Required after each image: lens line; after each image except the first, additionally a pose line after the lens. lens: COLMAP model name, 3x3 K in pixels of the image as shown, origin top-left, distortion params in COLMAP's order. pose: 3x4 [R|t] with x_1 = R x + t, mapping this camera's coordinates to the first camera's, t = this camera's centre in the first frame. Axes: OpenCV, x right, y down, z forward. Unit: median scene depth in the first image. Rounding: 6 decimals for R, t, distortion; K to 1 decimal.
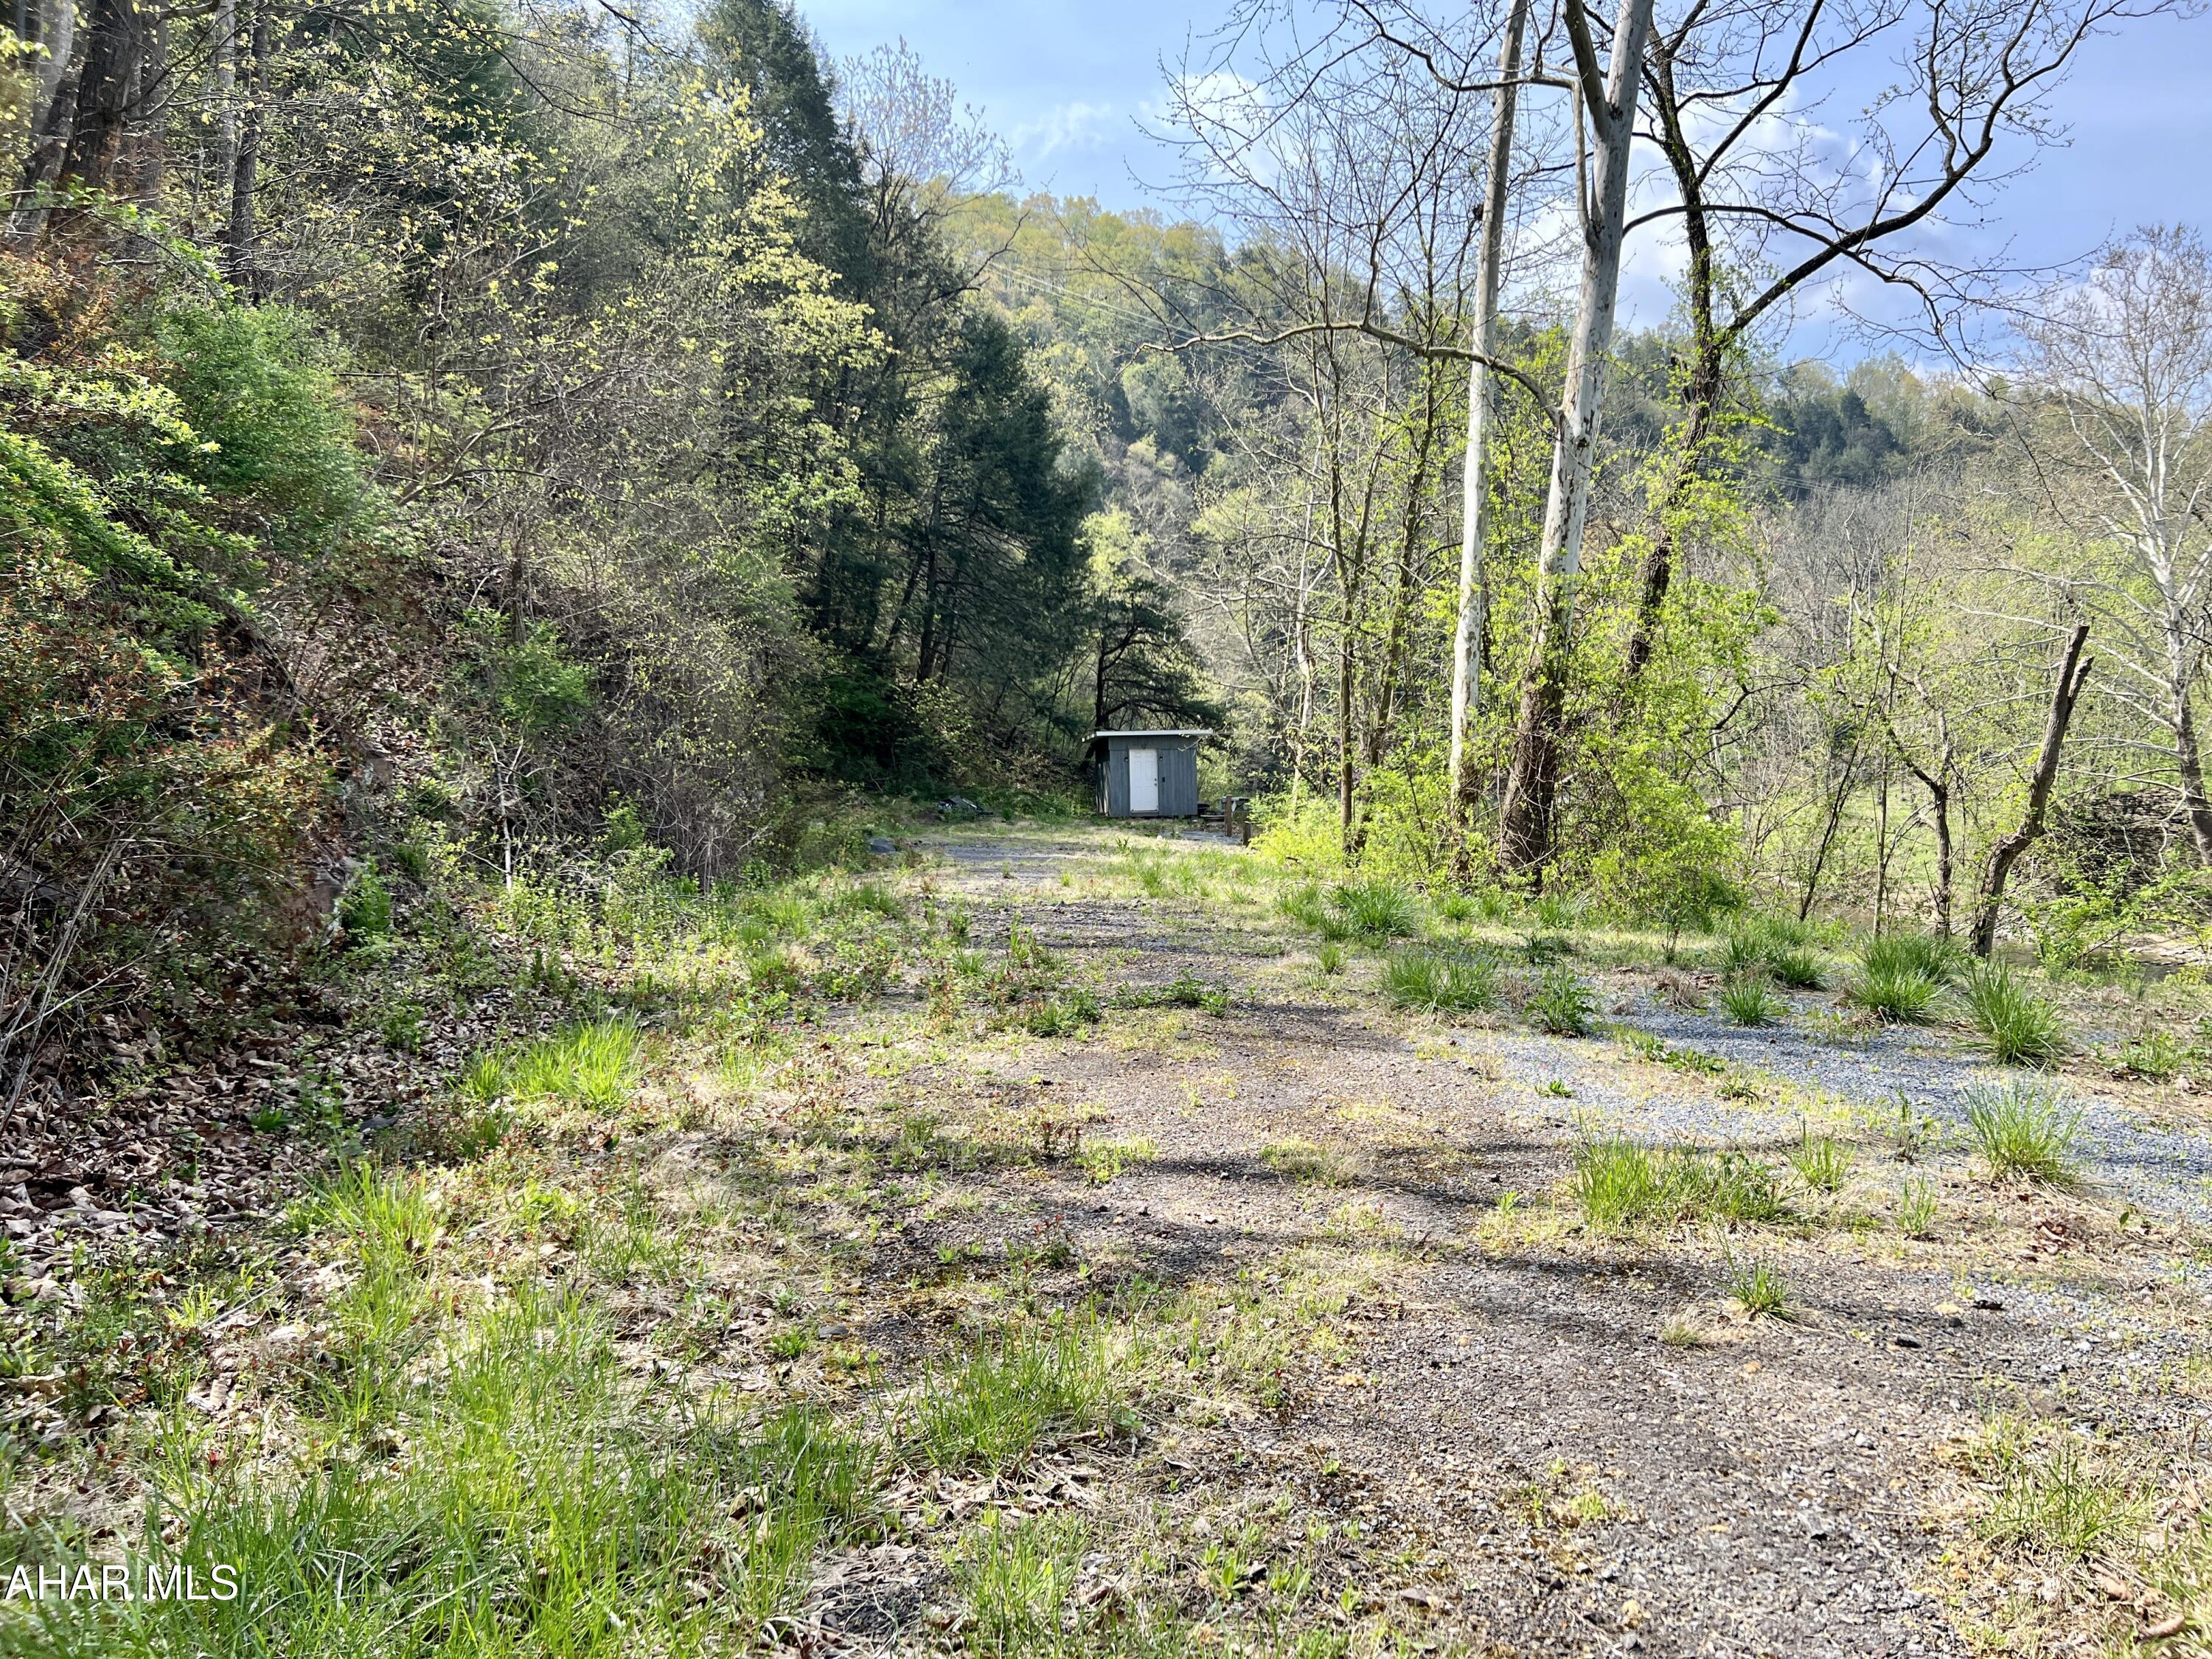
lens RADIAL K [[1653.3, 0, 1106.0], [0, 1653.3, 829.5], [0, 0, 1]] dist [0.085243, -0.098106]
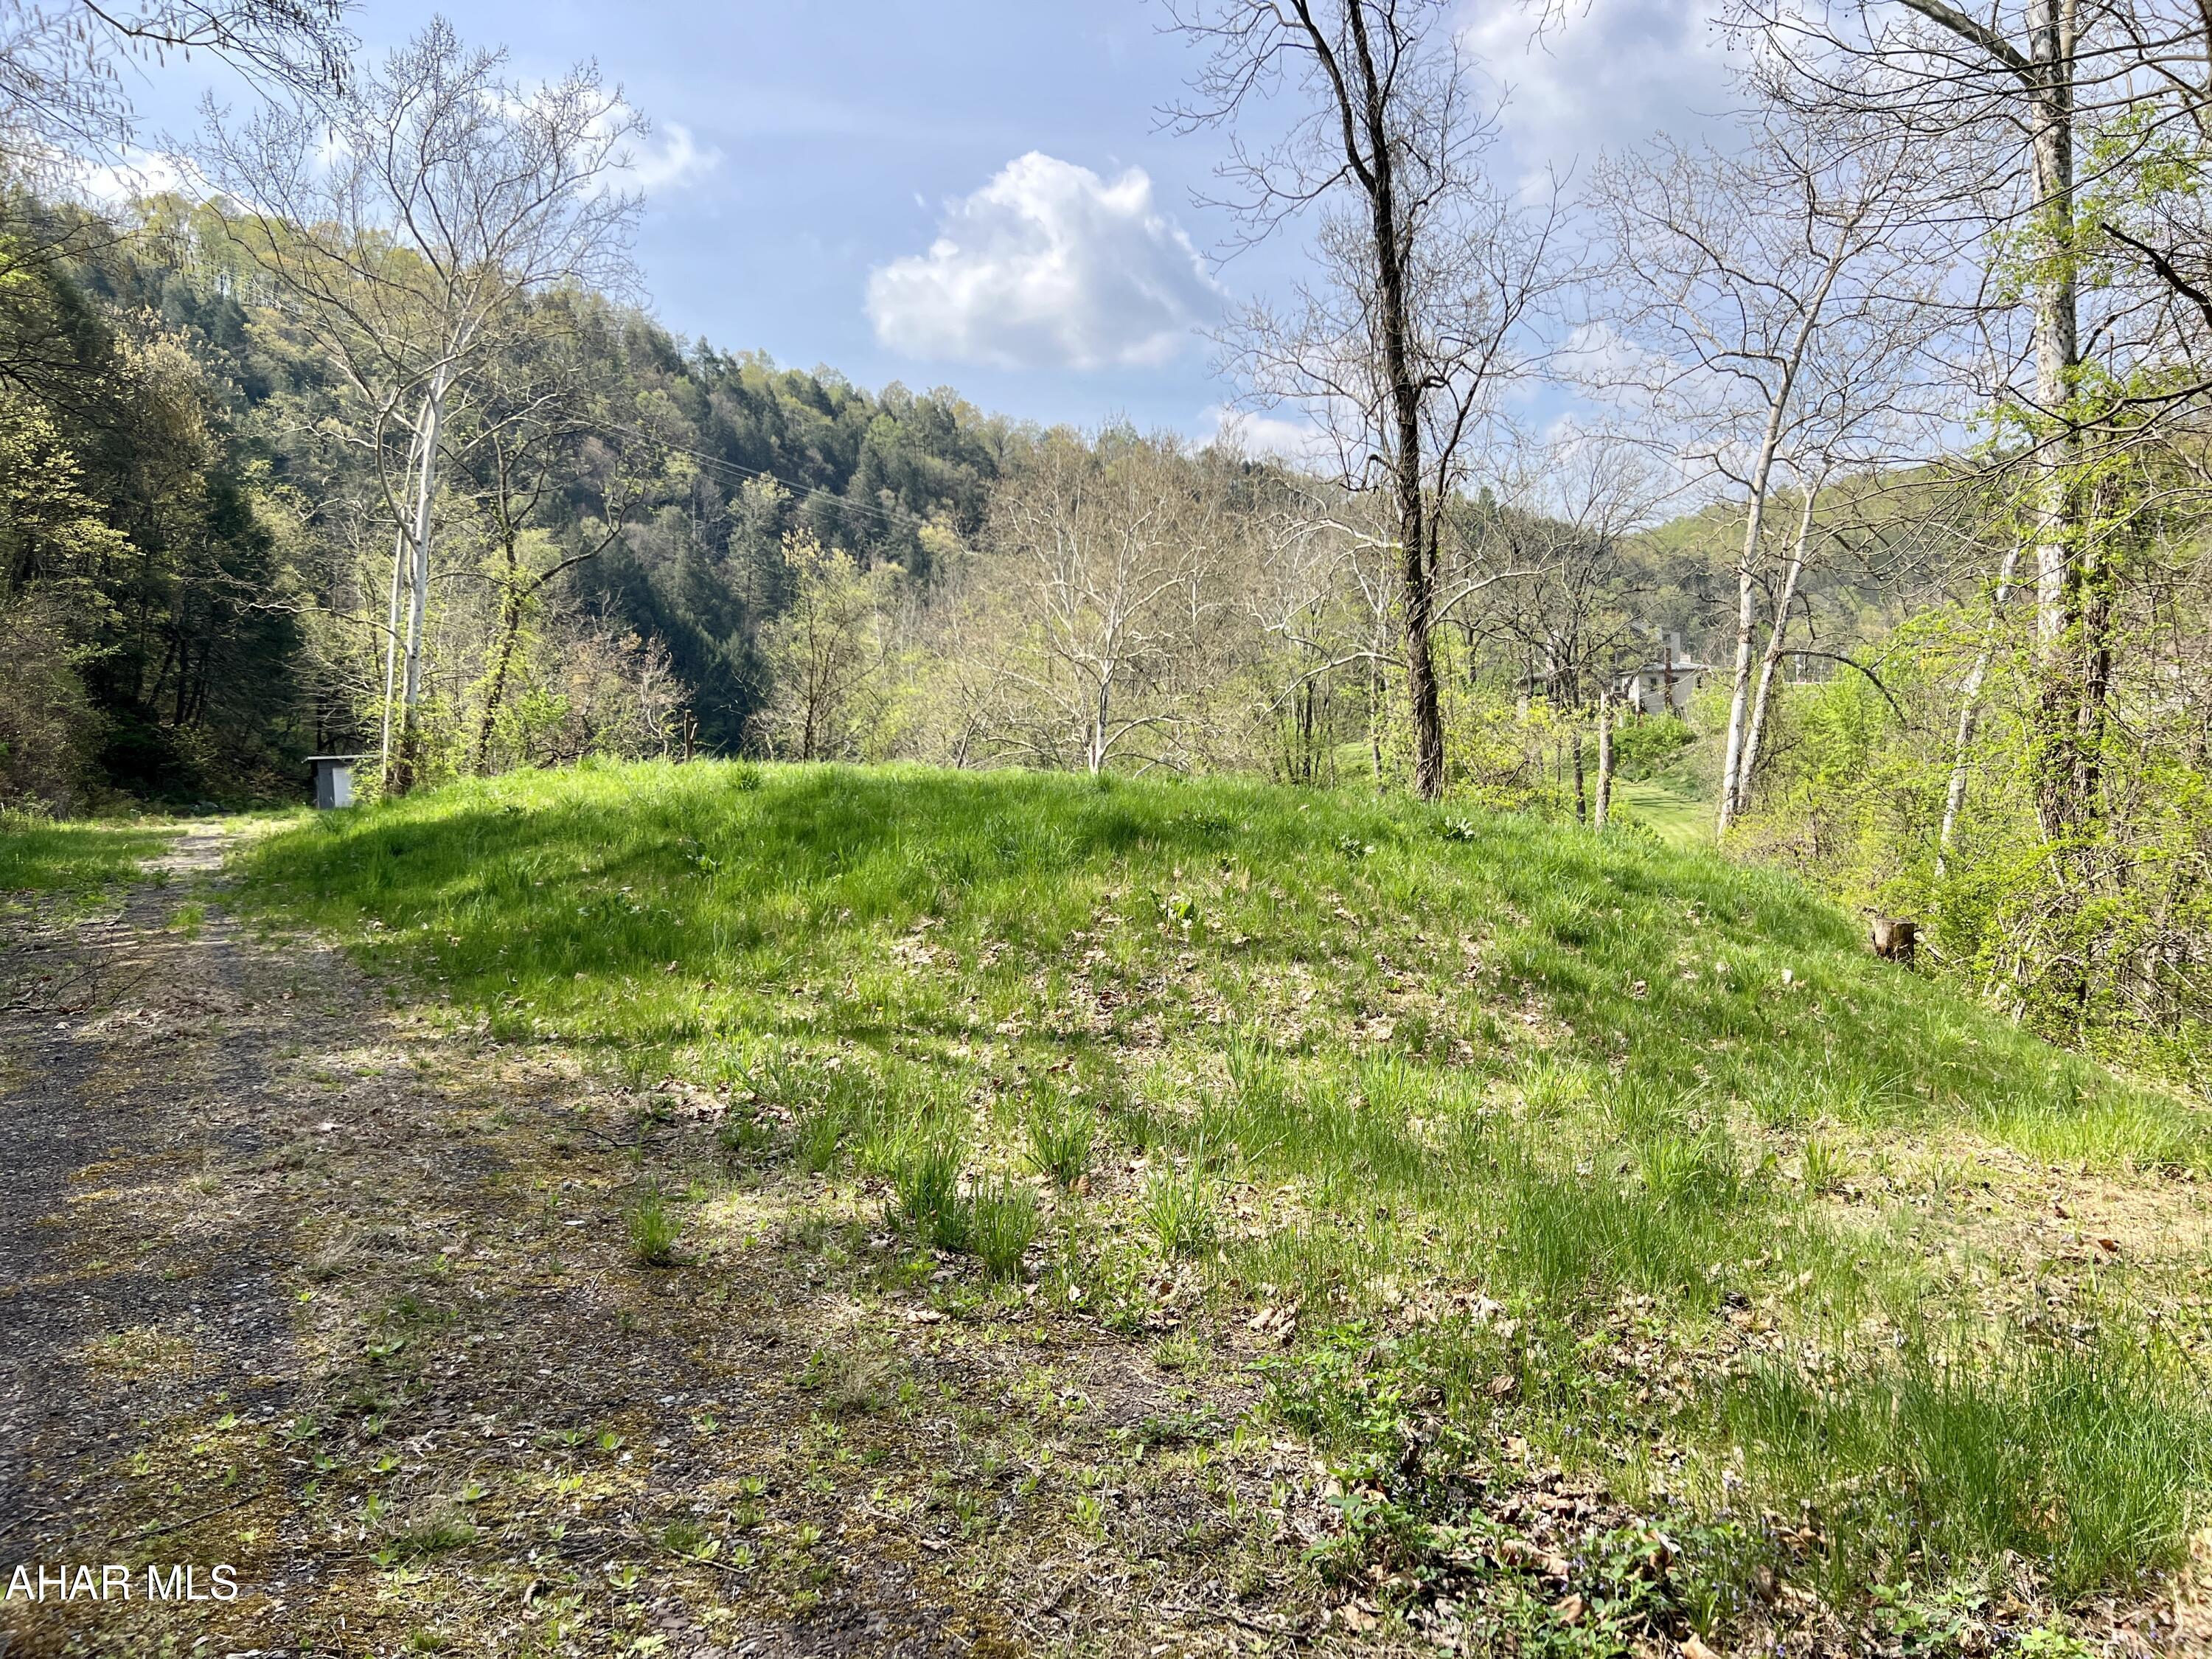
lens RADIAL K [[1653.3, 0, 1106.0], [0, 1653.3, 829.5], [0, 0, 1]] dist [0.085243, -0.098106]
pose [[0.931988, -0.034756, 0.360819, 0.064104], [0.038046, 0.999274, -0.002019, 0.021214], [-0.360487, 0.015609, 0.932634, -0.389089]]
